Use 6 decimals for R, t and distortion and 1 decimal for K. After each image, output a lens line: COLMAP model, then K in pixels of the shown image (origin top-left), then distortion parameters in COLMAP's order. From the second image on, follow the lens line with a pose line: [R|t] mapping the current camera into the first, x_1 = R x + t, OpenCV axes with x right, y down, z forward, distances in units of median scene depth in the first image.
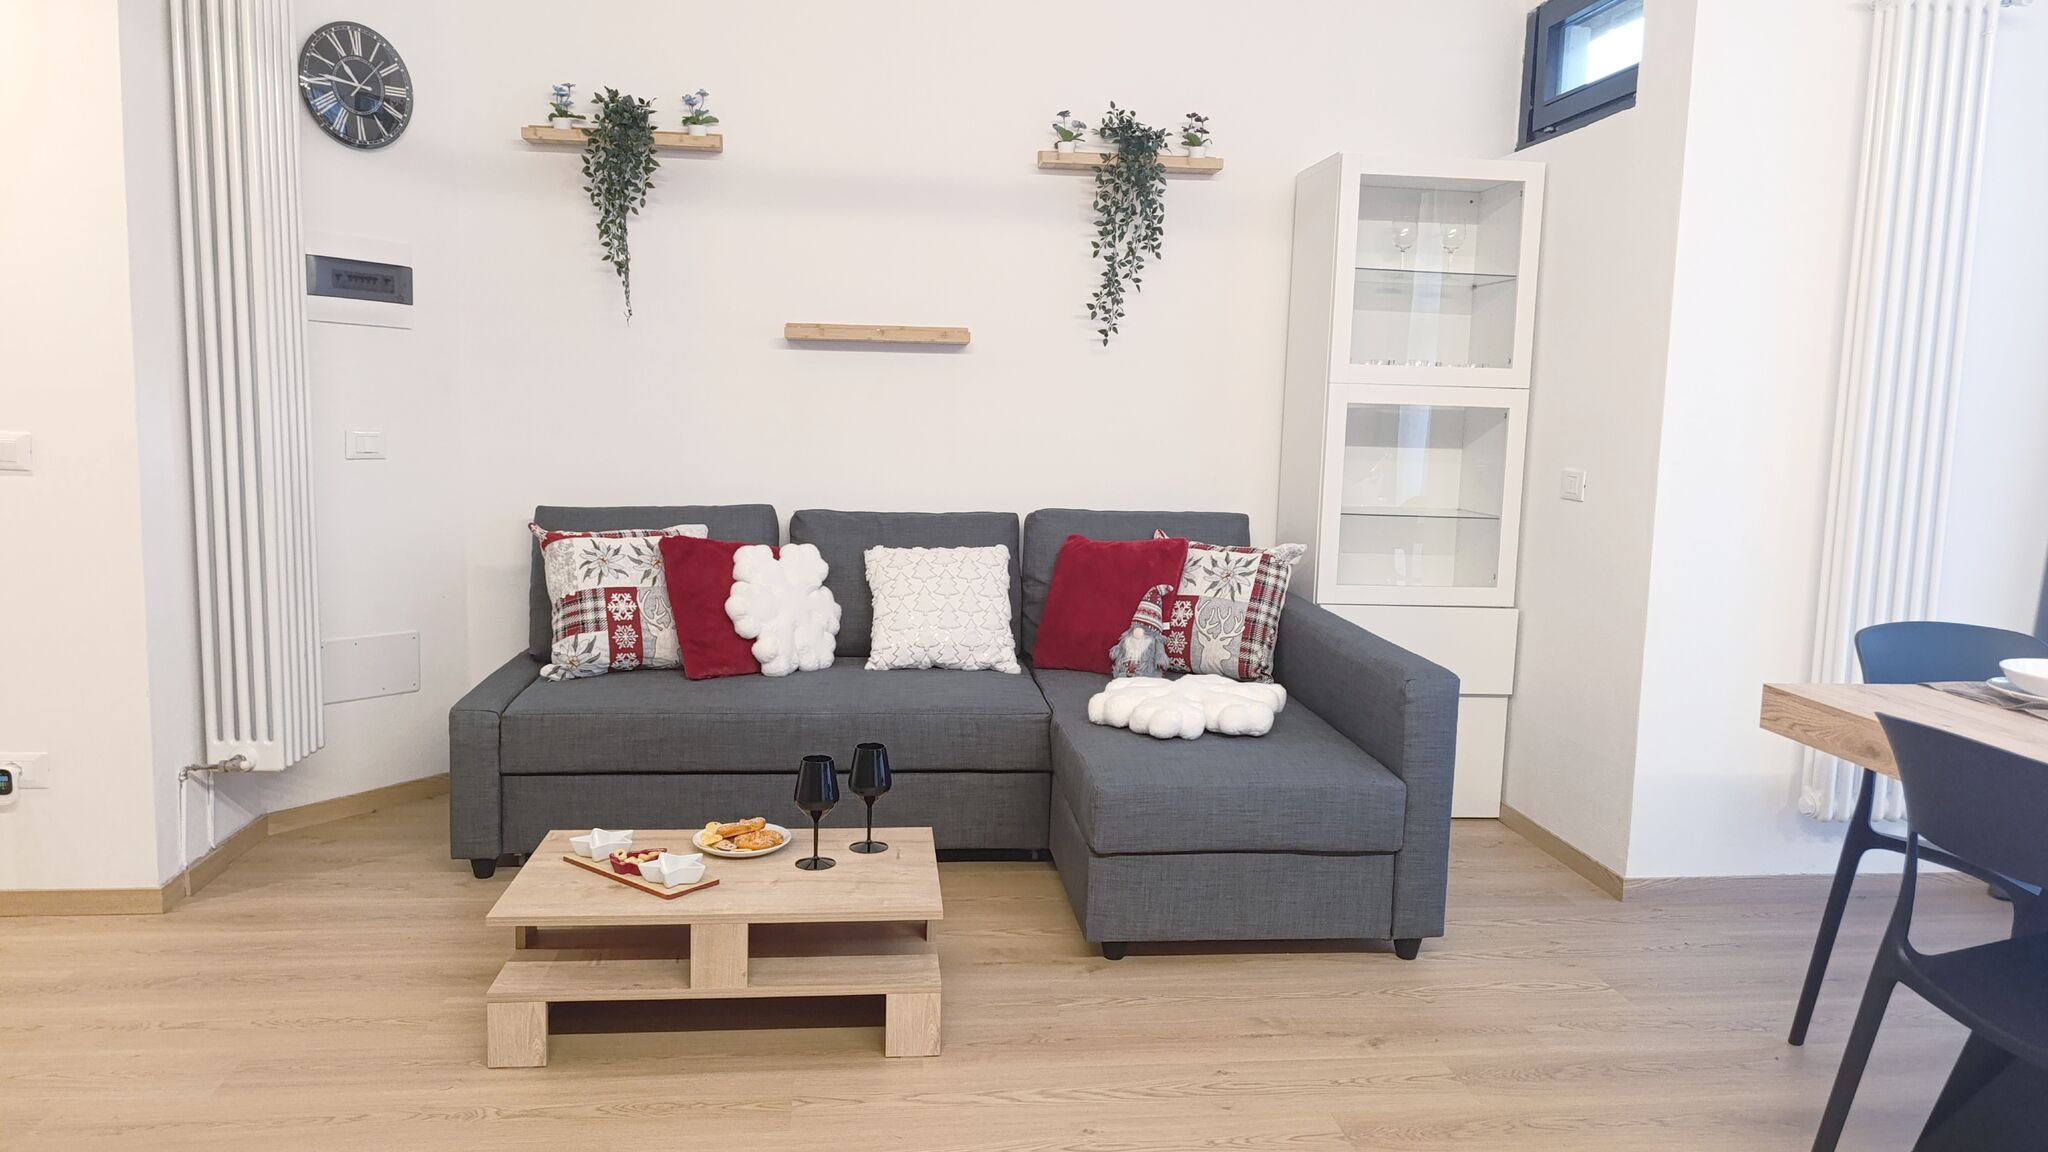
lens RADIAL K [[1384.2, 0, 1002.9], [0, 1384.2, 576.1], [0, 0, 1]] dist [0.069021, -0.142671]
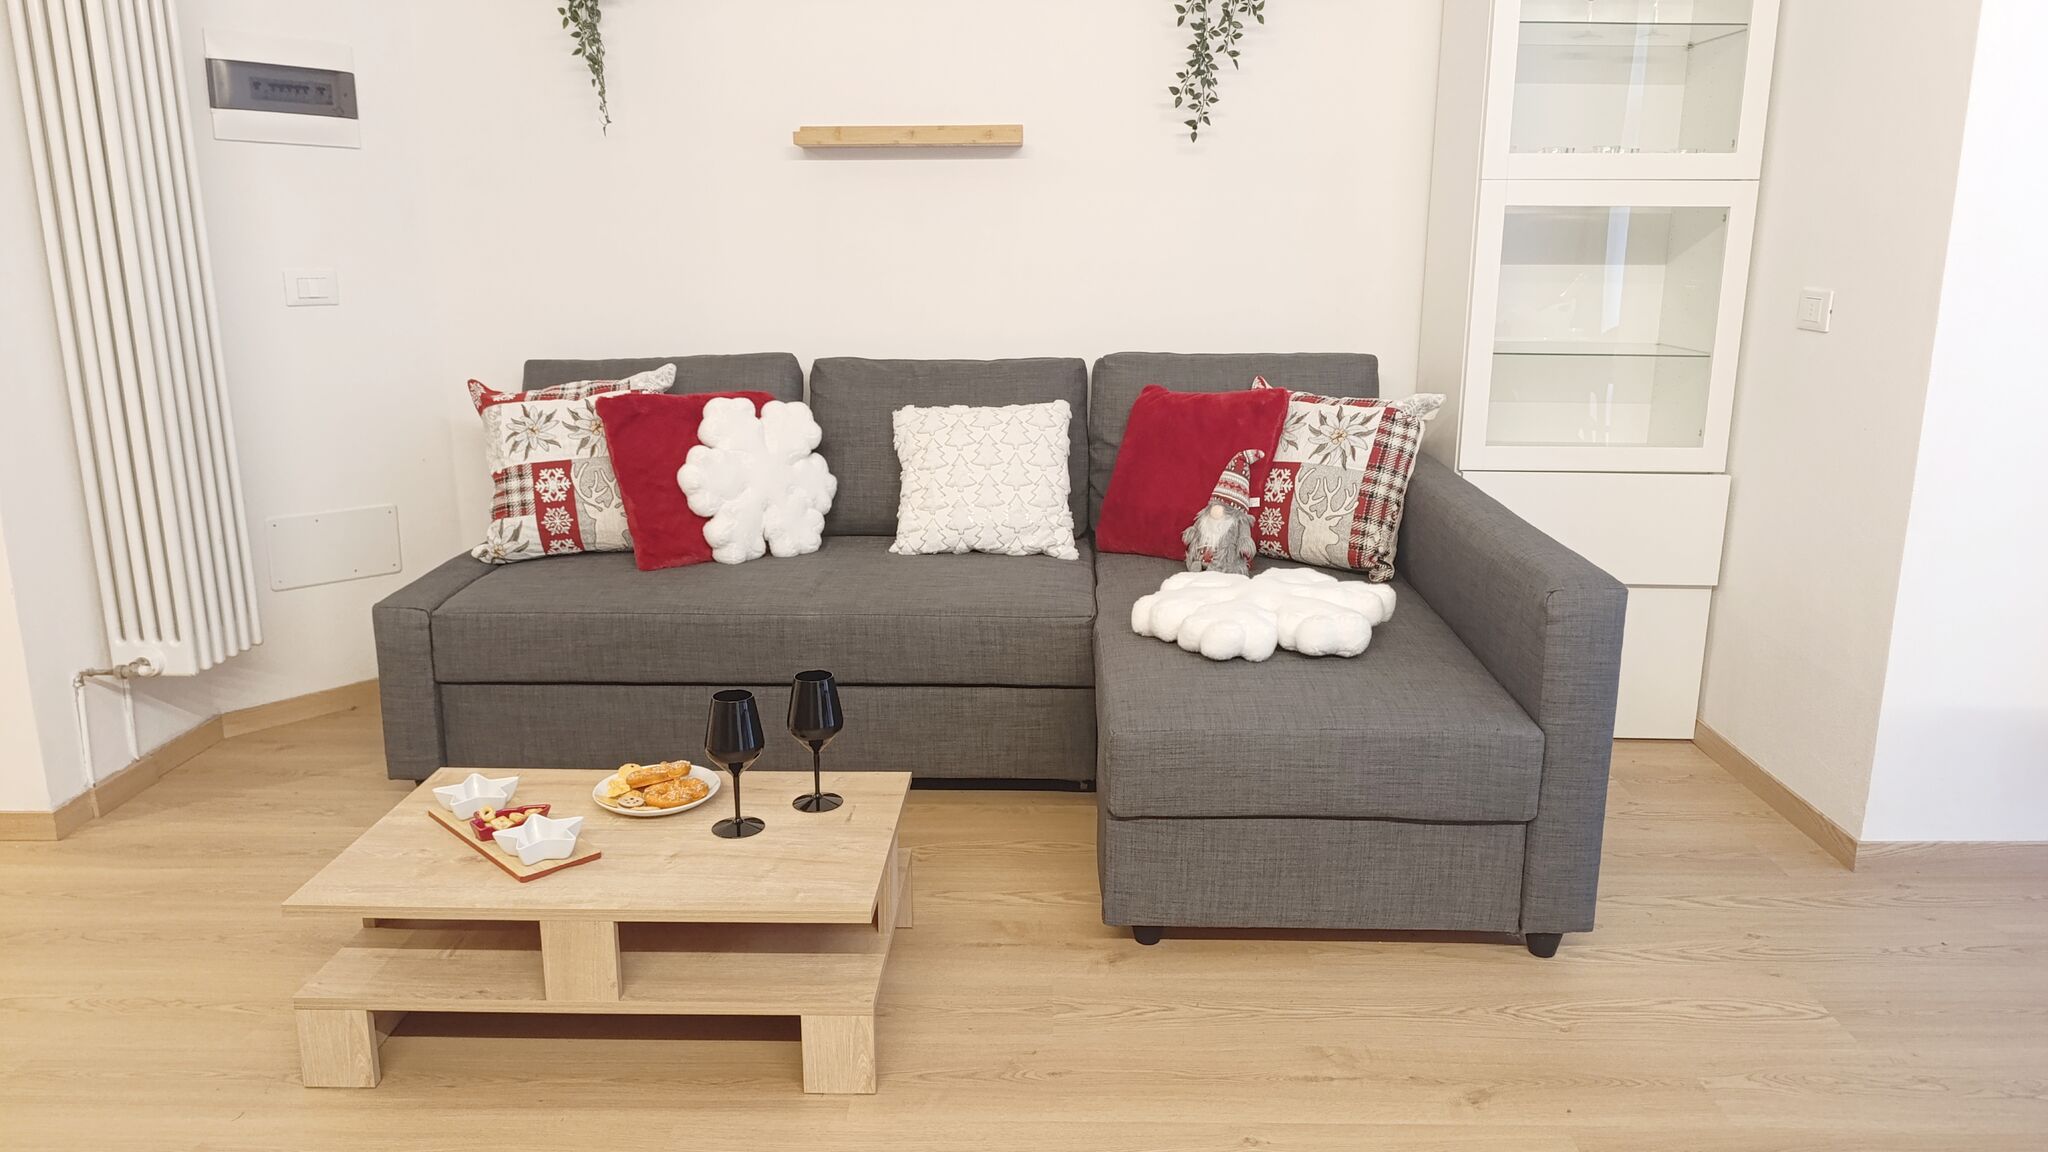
lens RADIAL K [[1390.8, 0, 1019.5], [0, 1390.8, 562.1], [0, 0, 1]] dist [0.039103, -0.056278]
pose [[0.991635, 0.004953, -0.128981, 0.087450], [0.008795, 0.994349, 0.105797, -0.014842], [0.128776, -0.106046, 0.985987, 0.199845]]
